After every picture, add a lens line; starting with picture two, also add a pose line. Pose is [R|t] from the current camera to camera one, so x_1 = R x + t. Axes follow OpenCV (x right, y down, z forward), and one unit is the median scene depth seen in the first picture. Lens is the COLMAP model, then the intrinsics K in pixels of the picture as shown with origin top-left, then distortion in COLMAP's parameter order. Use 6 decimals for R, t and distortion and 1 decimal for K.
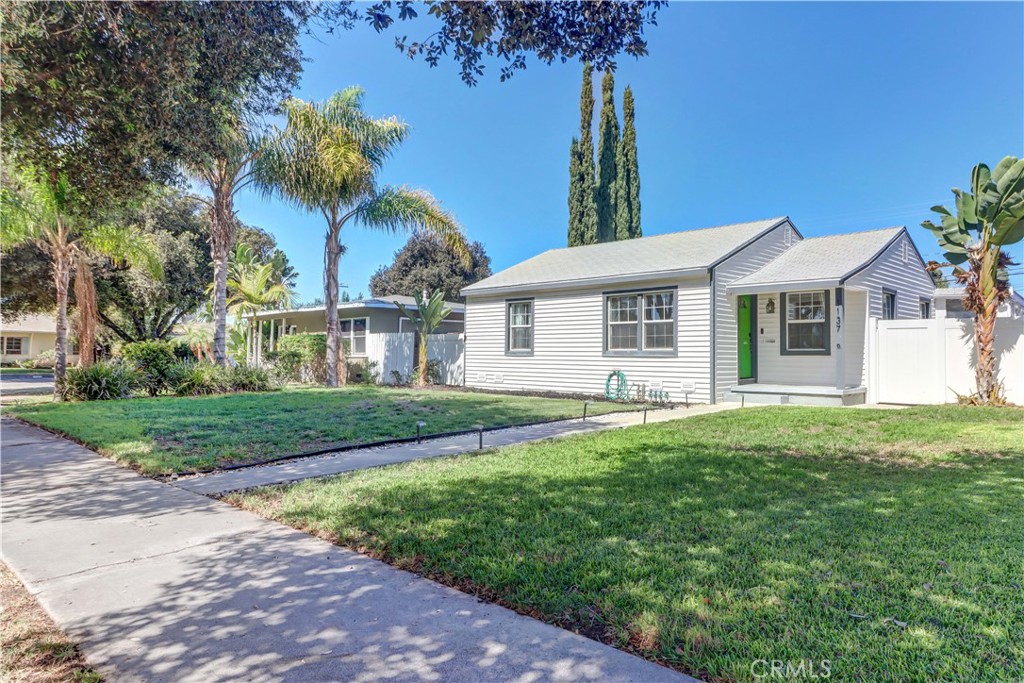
lens RADIAL K [[668.0, 0, 511.3], [0, 668.0, 342.3], [0, 0, 1]] dist [0.002666, 0.001222]
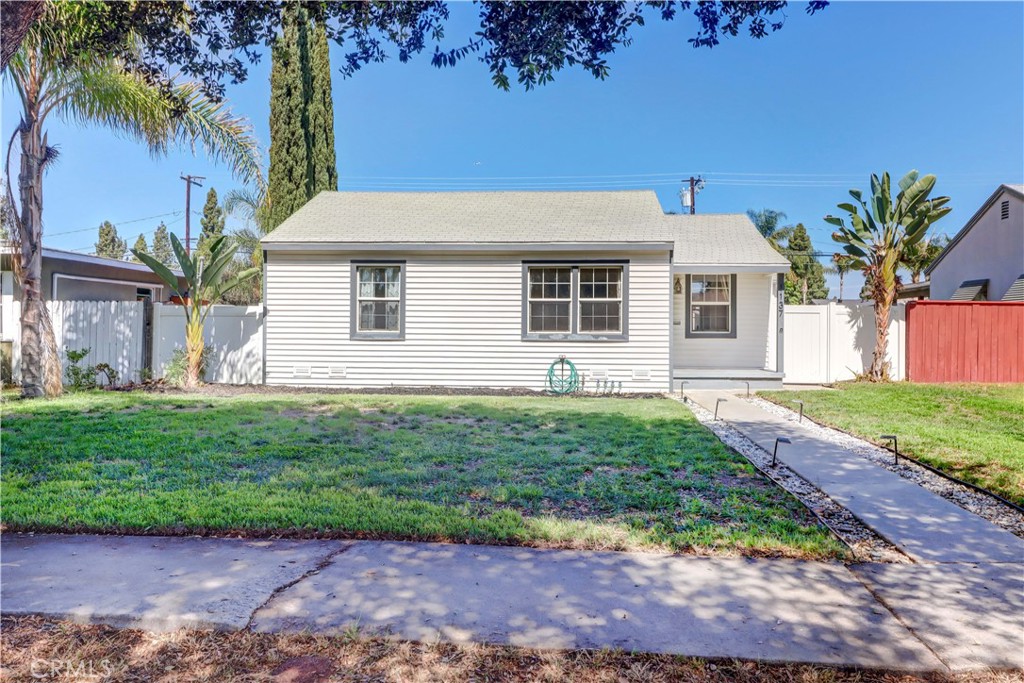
lens RADIAL K [[825.3, 0, 511.8], [0, 825.3, 338.8], [0, 0, 1]] dist [0.006621, 0.002408]
pose [[0.753626, -0.007808, 0.657257, -0.526592], [-0.014227, 0.999501, 0.028186, -0.008737], [-0.657149, -0.030593, 0.753139, 0.257361]]
